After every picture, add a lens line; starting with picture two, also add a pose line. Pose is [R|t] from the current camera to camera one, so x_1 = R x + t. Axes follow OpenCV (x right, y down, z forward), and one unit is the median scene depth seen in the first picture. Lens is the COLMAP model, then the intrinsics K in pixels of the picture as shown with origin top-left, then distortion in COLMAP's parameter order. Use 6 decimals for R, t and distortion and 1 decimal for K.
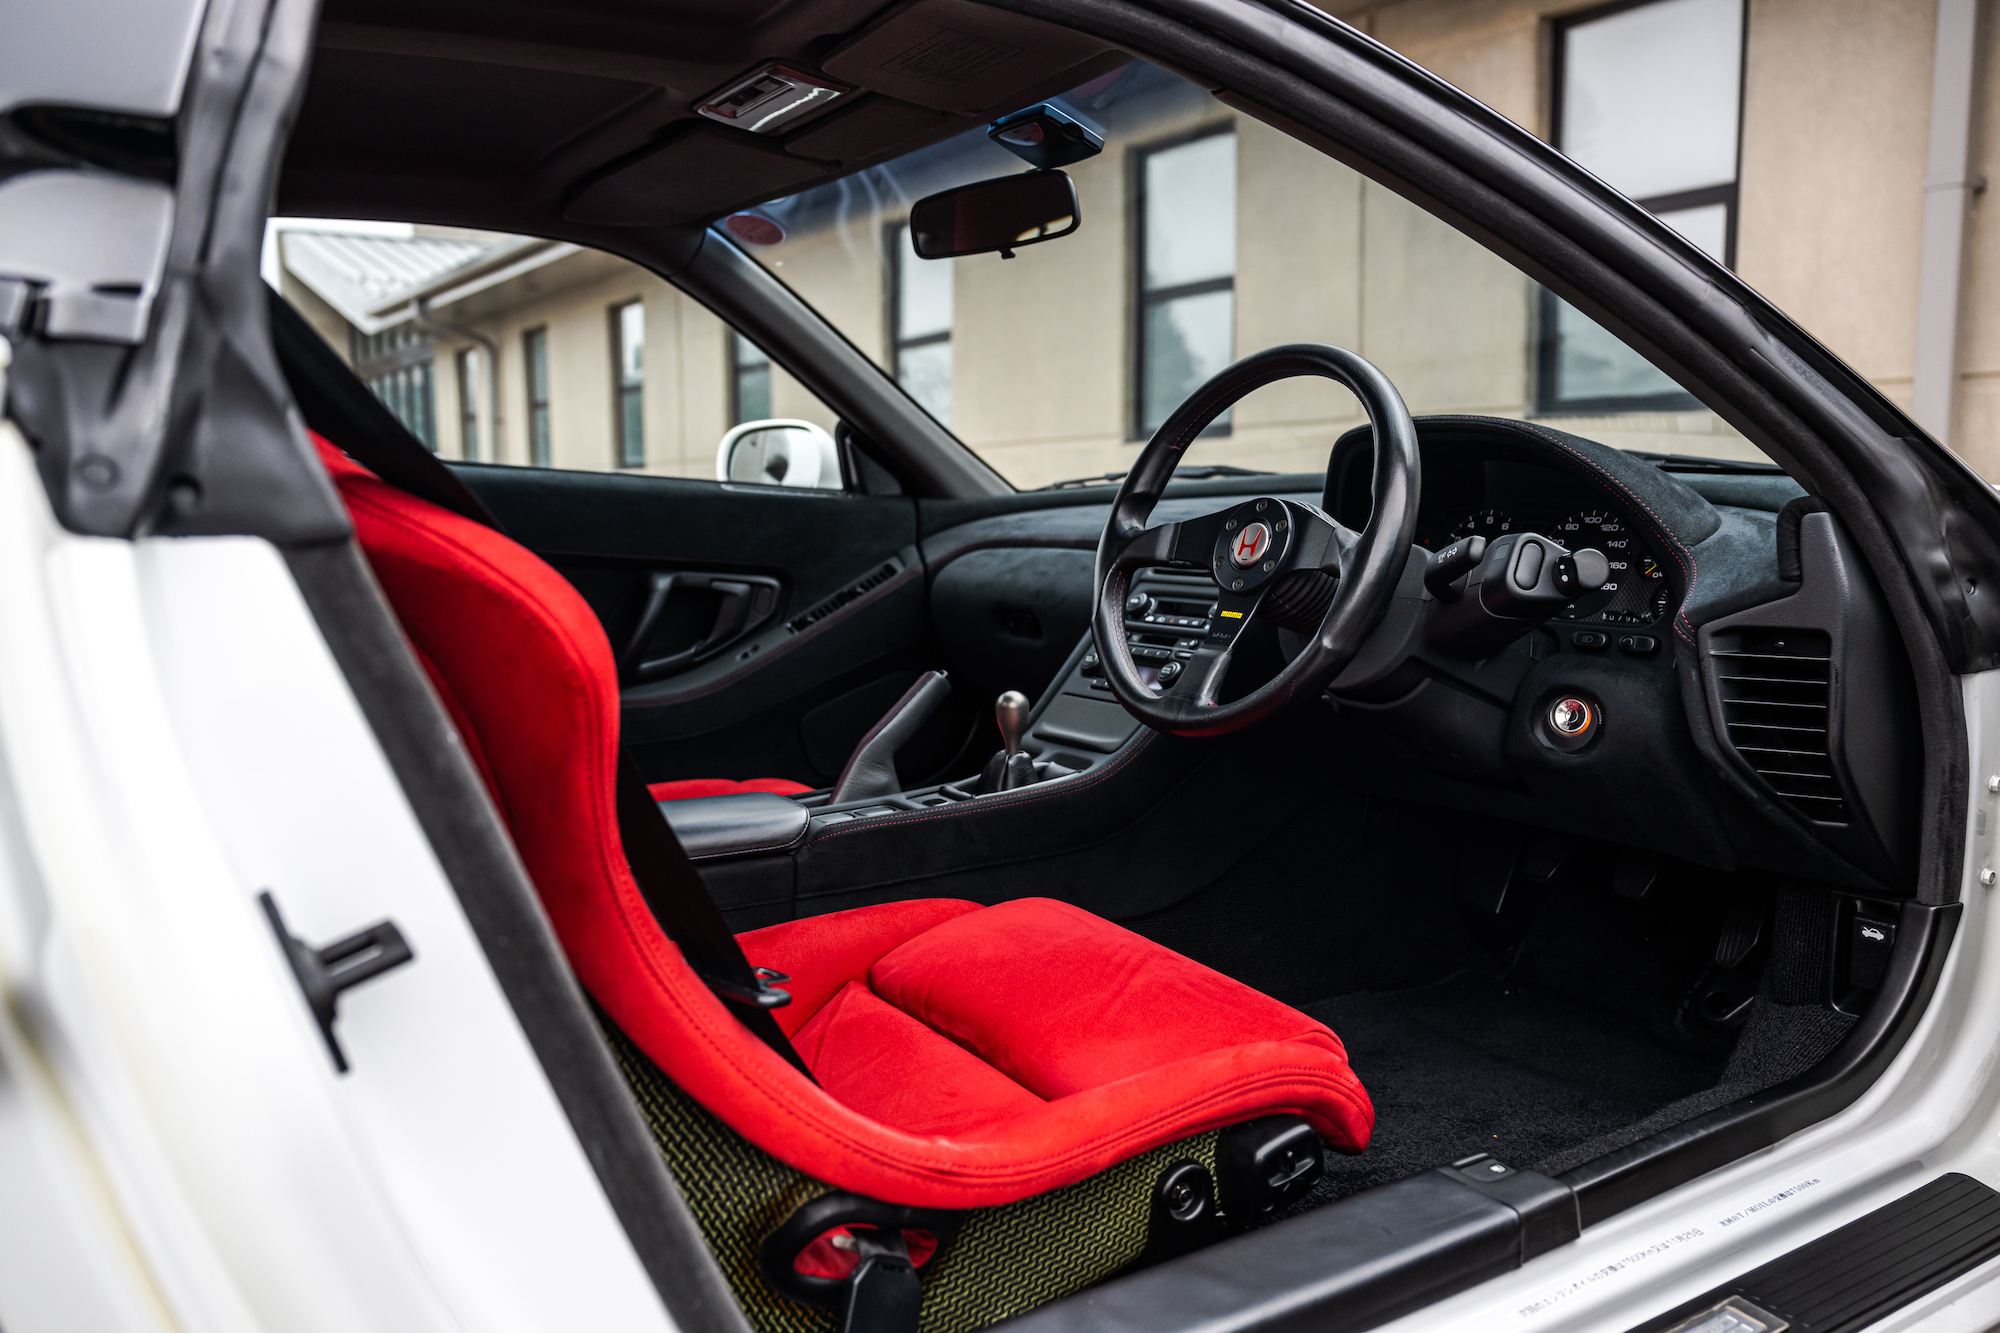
lens RADIAL K [[1570.8, 0, 1000.0], [0, 1570.8, 666.5], [0, 0, 1]] dist [0.003489, 0.002420]
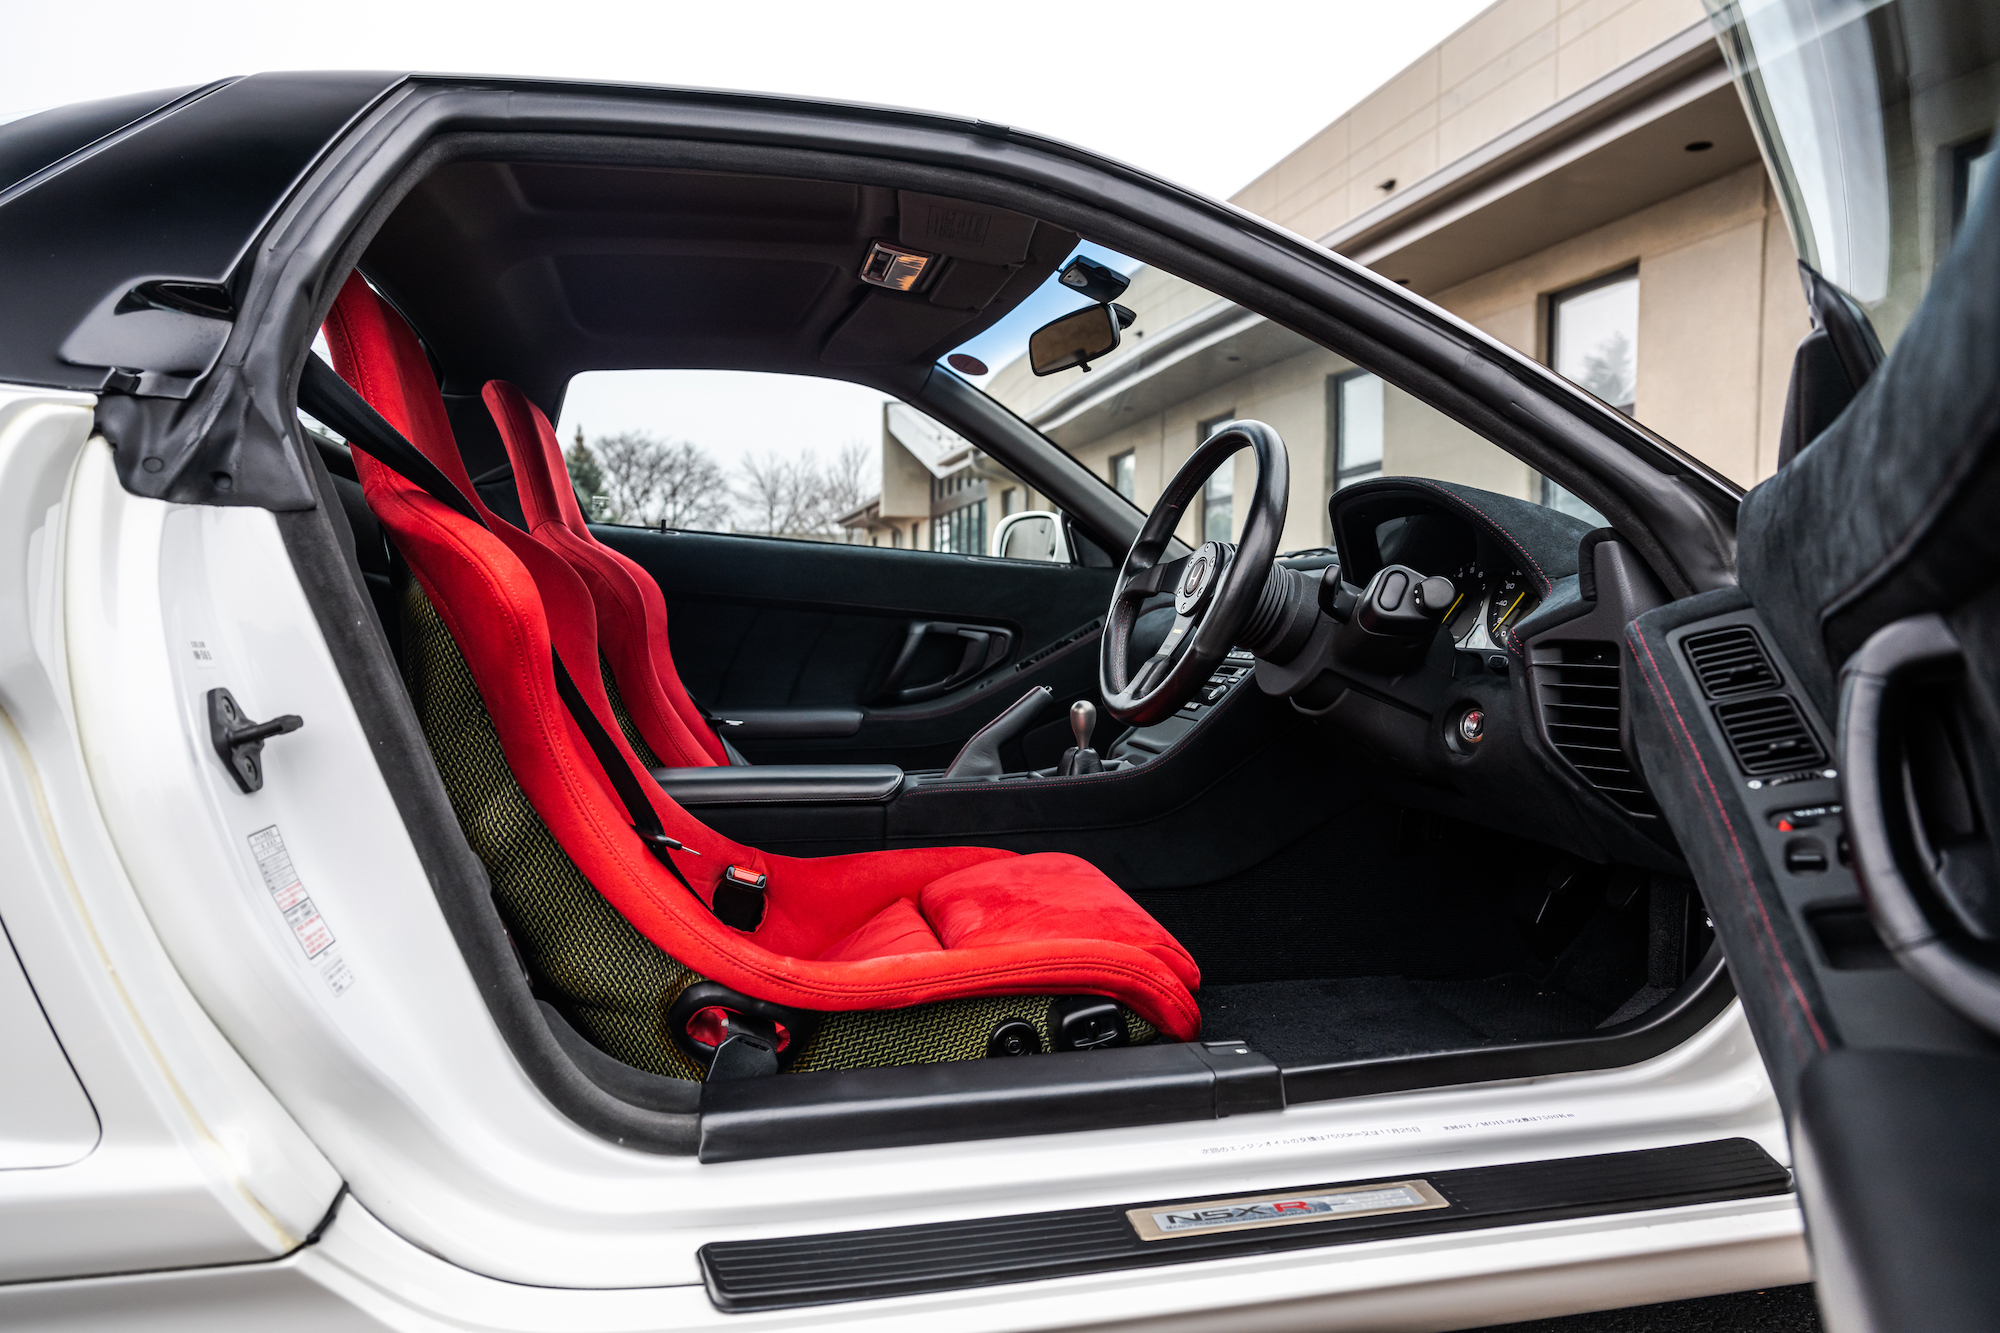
lens RADIAL K [[1339.2, 0, 1000.0], [0, 1339.2, 666.5], [0, 0, 1]] dist [-0.002952, -0.001797]
pose [[0.937262, 0.026526, -0.347615, 0.418841], [-0.050182, 0.996983, -0.059224, 0.072130], [0.344995, 0.072953, 0.935765, -0.074612]]
